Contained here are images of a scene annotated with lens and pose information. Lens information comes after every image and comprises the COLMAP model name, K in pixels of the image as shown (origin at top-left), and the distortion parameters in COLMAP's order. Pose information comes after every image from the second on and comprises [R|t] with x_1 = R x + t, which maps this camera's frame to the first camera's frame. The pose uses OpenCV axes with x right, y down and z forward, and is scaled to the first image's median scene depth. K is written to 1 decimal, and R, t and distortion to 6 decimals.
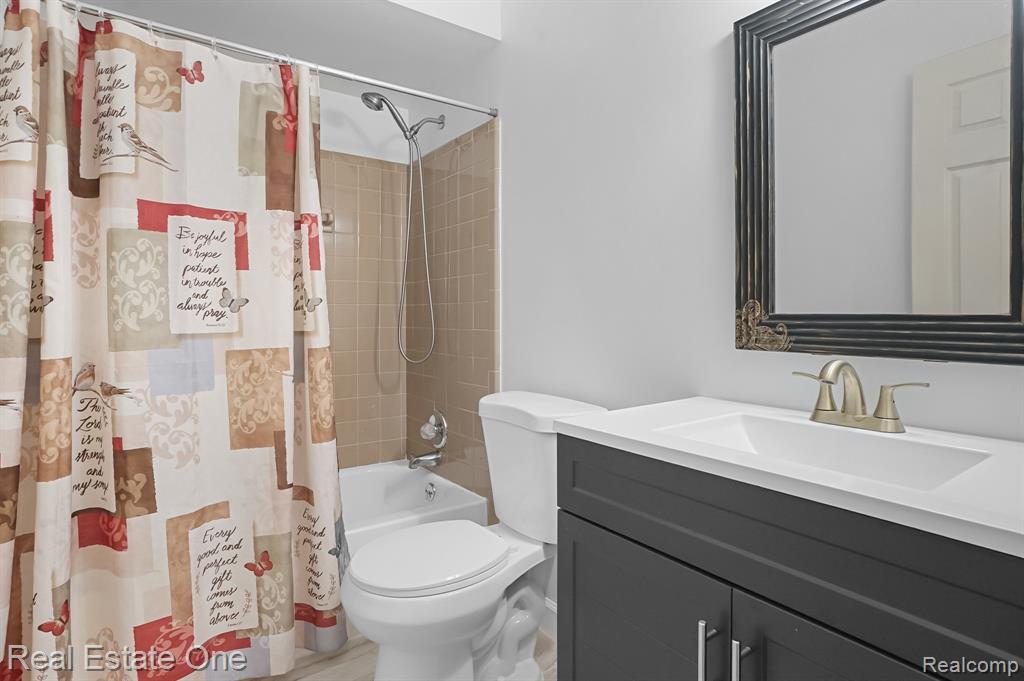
lens RADIAL K [[533.2, 0, 508.5], [0, 533.2, 312.0], [0, 0, 1]] dist [-0.002739, 0.000609]
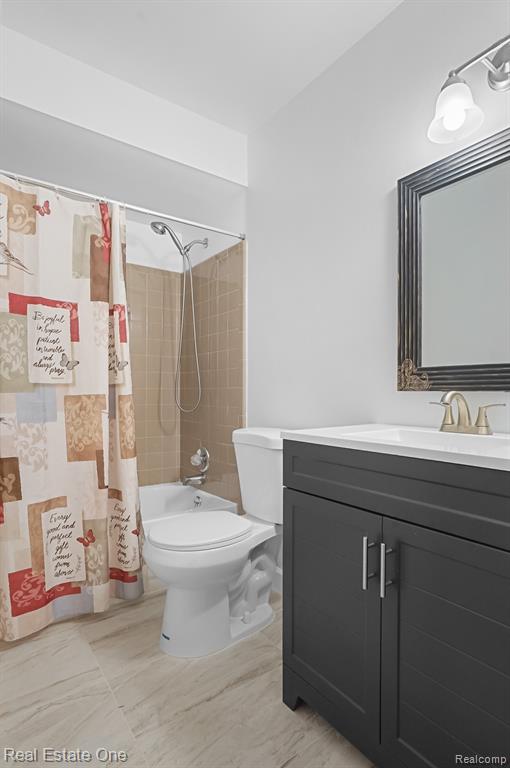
lens RADIAL K [[407.5, 0, 256.7], [0, 407.5, 401.3], [0, 0, 1]] dist [-0.002001, -0.000101]
pose [[0.999909, 0.003585, 0.013002, -0.003085], [-0.003934, 0.999631, 0.026879, 0.055855], [-0.012901, -0.026928, 0.999554, -0.155401]]
